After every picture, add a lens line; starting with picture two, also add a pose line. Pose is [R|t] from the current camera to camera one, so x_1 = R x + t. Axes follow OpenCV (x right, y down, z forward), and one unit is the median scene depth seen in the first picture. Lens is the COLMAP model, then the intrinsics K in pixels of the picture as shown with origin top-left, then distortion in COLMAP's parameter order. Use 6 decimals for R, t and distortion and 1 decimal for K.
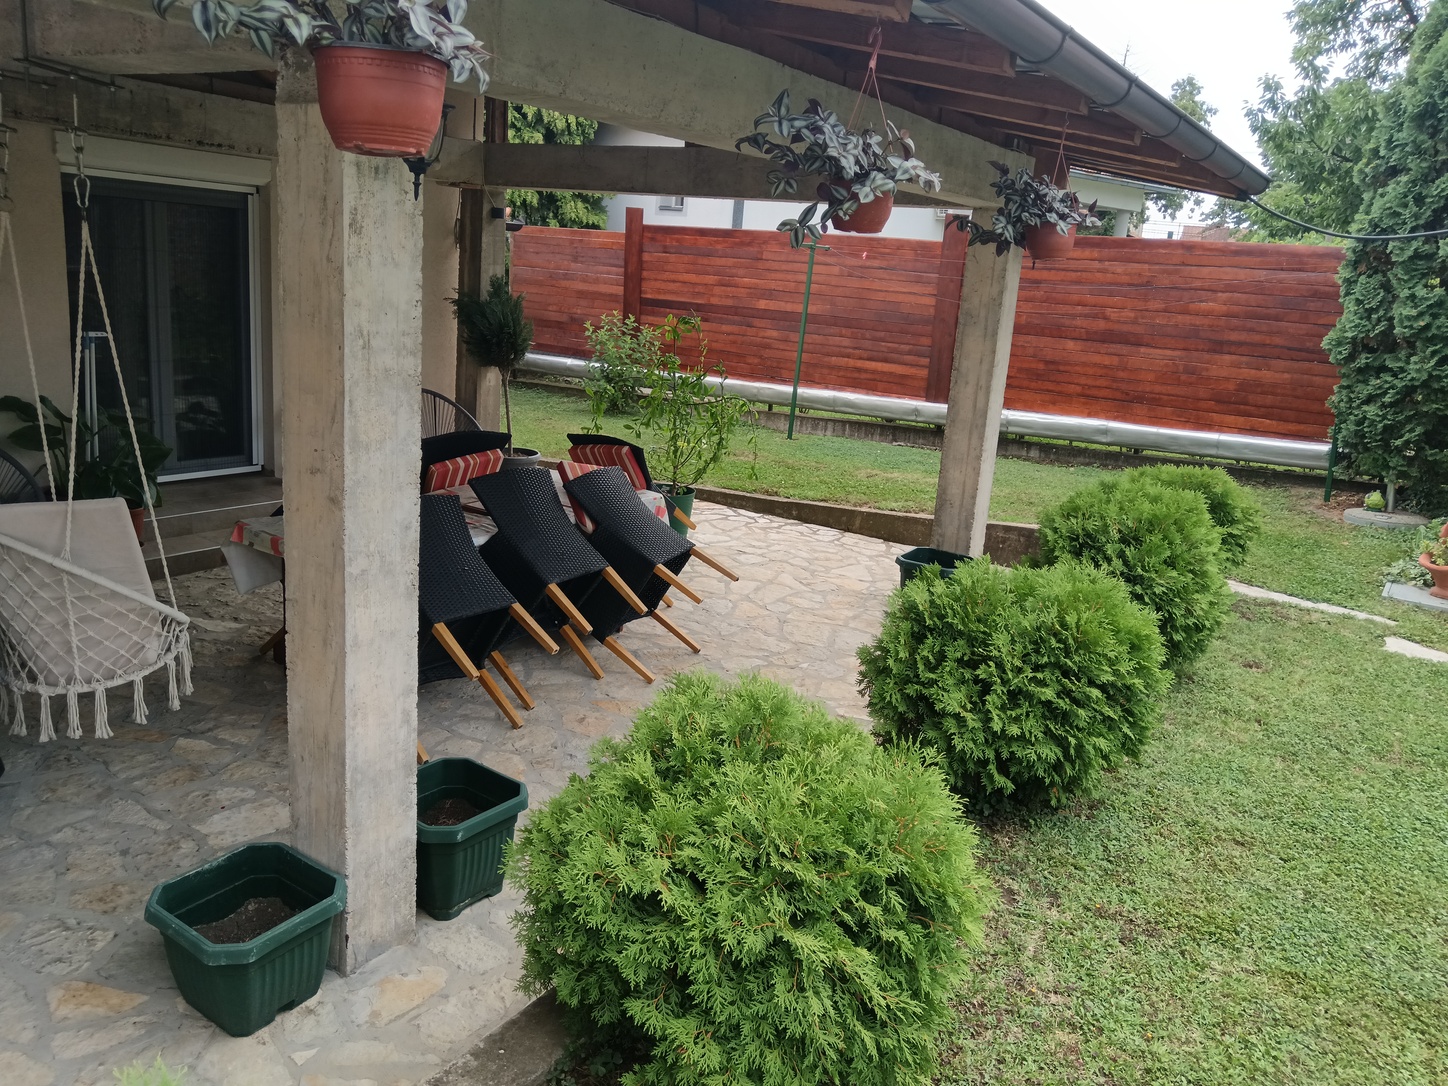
lens RADIAL K [[1134.7, 0, 718.0], [0, 1134.7, 540.8], [0, 0, 1]] dist [-0.003652, 0.003909]
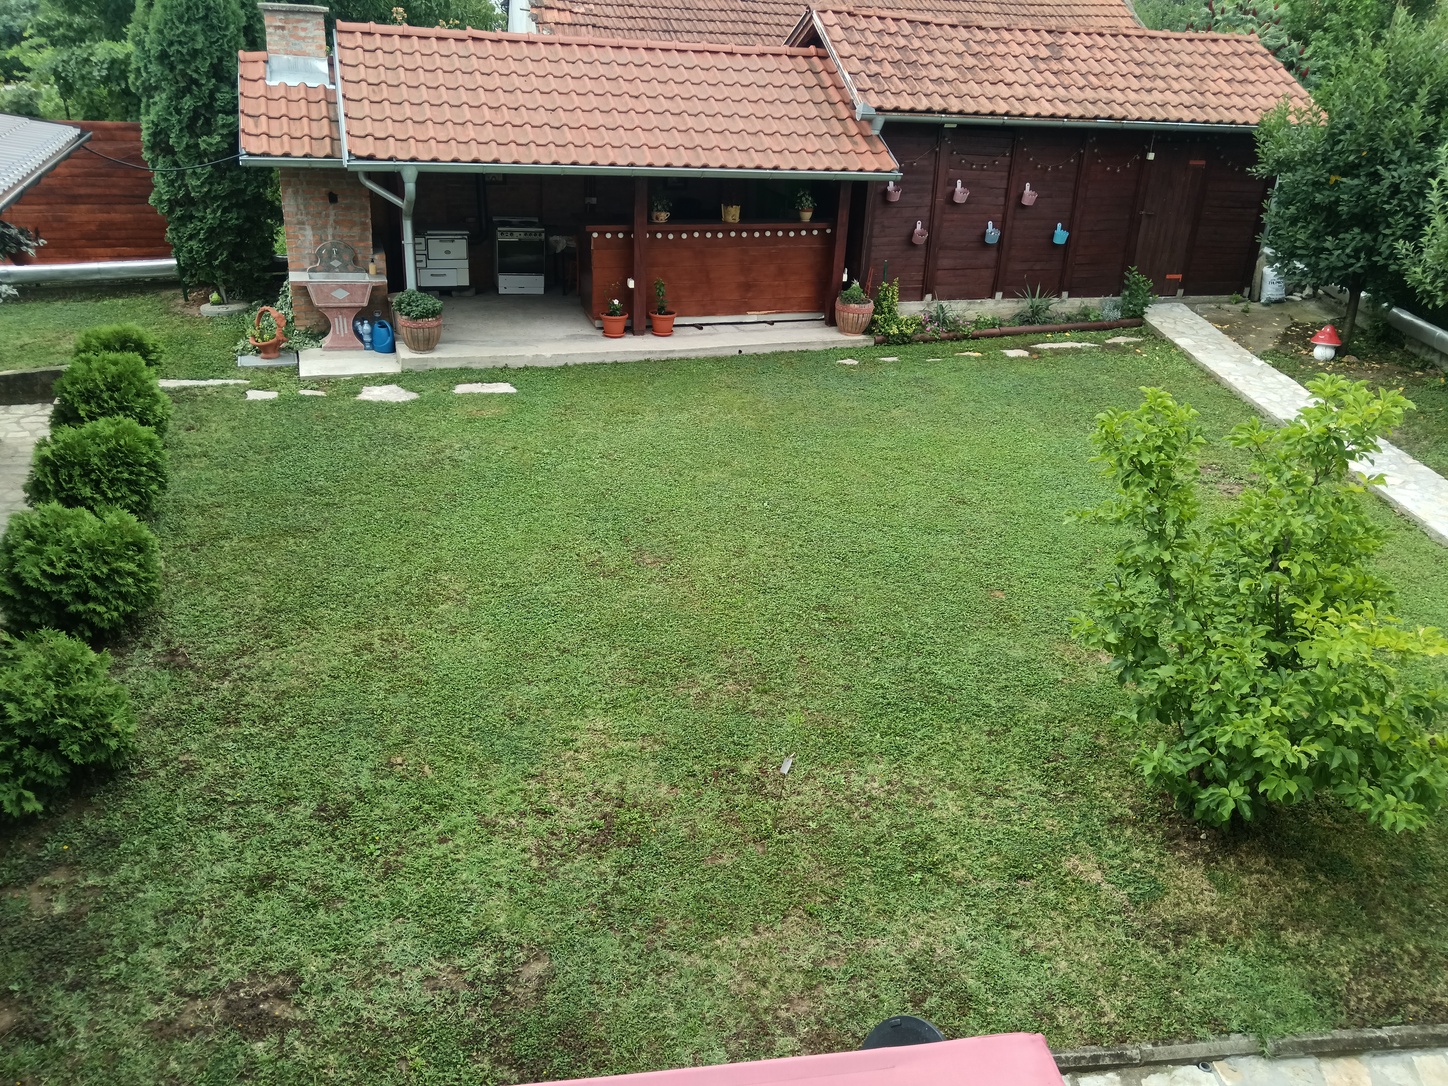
lens RADIAL K [[1134.7, 0, 718.9], [0, 1134.7, 542.1], [0, 0, 1]] dist [-0.003652, 0.003909]
pose [[0.582616, -0.376835, 0.720107, -0.406484], [0.188470, 0.924506, 0.331312, -0.157162], [-0.790593, -0.057309, 0.609654, -0.783503]]
